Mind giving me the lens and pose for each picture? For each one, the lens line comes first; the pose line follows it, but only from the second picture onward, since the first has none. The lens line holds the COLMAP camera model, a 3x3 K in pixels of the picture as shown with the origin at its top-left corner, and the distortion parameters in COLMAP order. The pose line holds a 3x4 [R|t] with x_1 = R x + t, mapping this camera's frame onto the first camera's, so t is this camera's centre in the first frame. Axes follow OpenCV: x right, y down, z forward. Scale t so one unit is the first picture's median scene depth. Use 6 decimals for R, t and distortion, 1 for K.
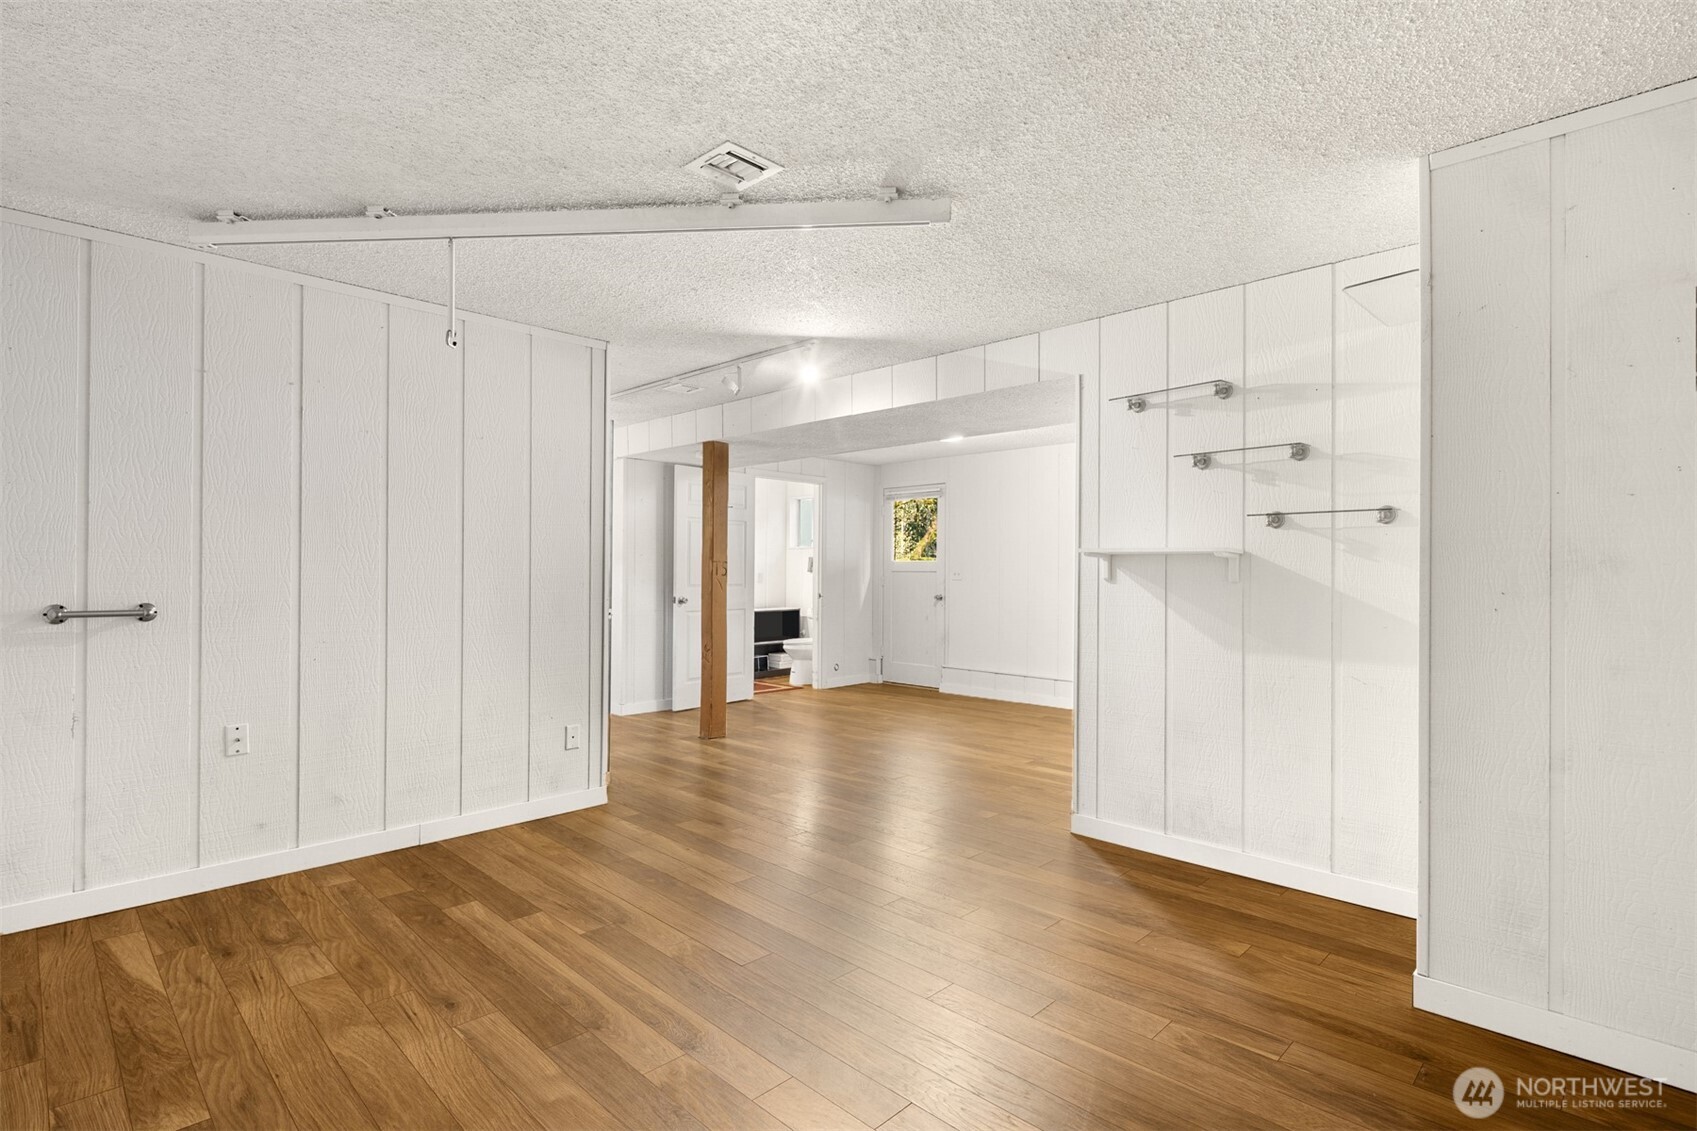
lens RADIAL K [[822.9, 0, 841.6], [0, 822.9, 561.4], [0, 0, 1]] dist [0.005176, -0.005531]
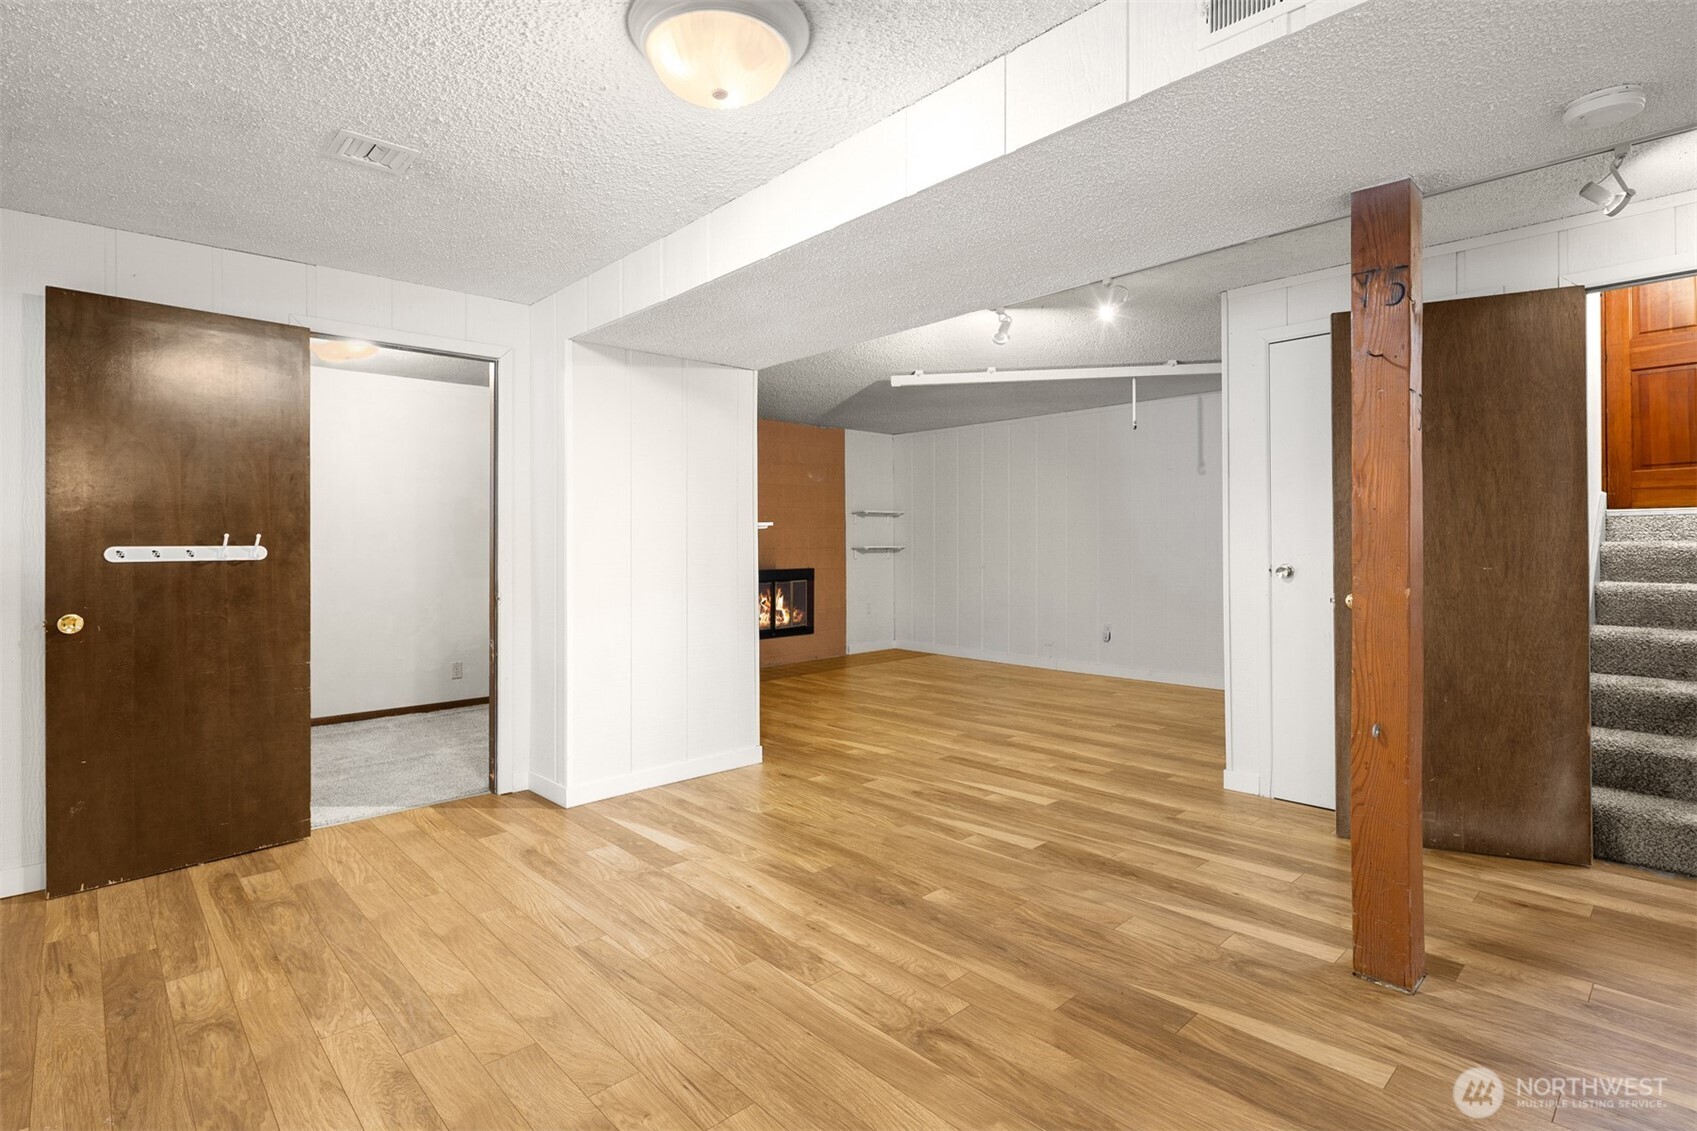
lens RADIAL K [[822.9, 0, 831.9], [0, 822.9, 540.6], [0, 0, 1]] dist [0.005176, -0.005531]
pose [[-0.998992, 0.005369, 0.044563, 0.140063], [0.004806, 0.999908, -0.012719, 0.033354], [-0.044627, -0.012492, -0.998926, 2.513586]]
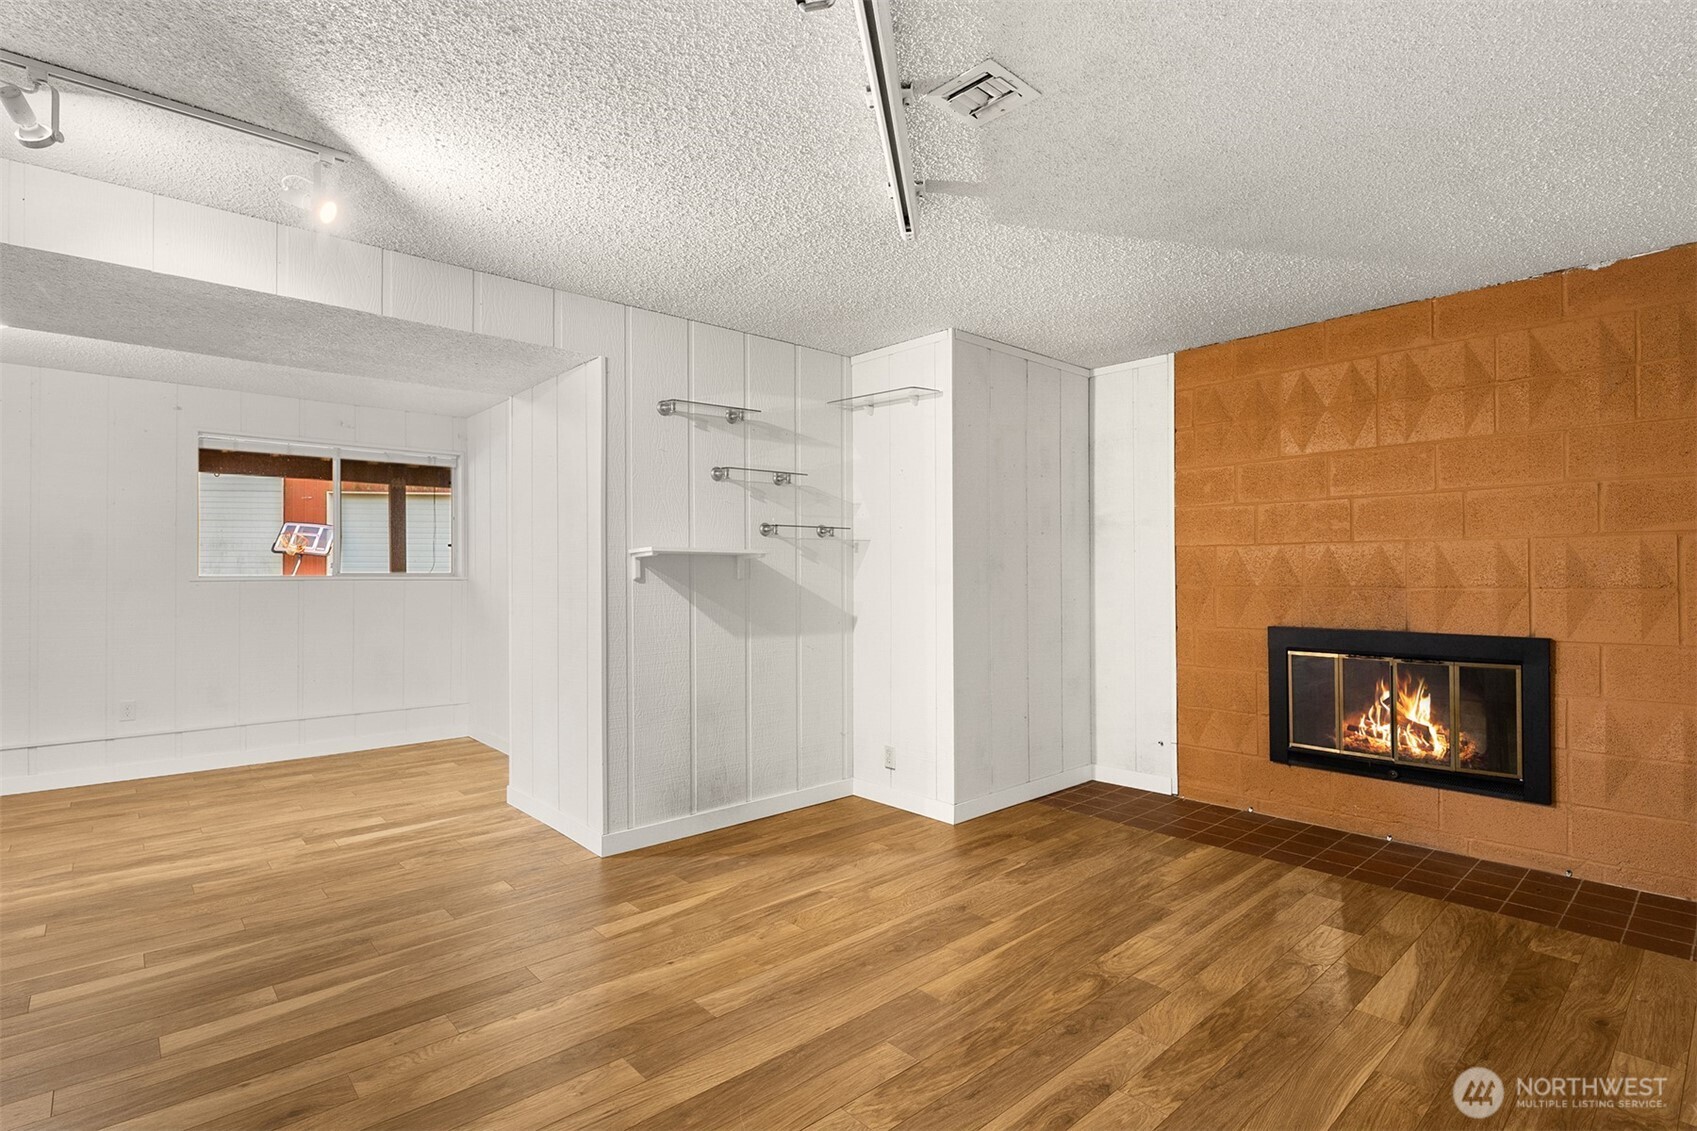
lens RADIAL K [[822.9, 0, 841.1], [0, 822.9, 560.0], [0, 0, 1]] dist [0.005176, -0.005531]
pose [[0.057672, 0.012684, 0.998255, -0.720401], [-0.008871, 0.999886, -0.012192, 0.010549], [-0.998296, -0.008152, 0.057778, 0.798732]]
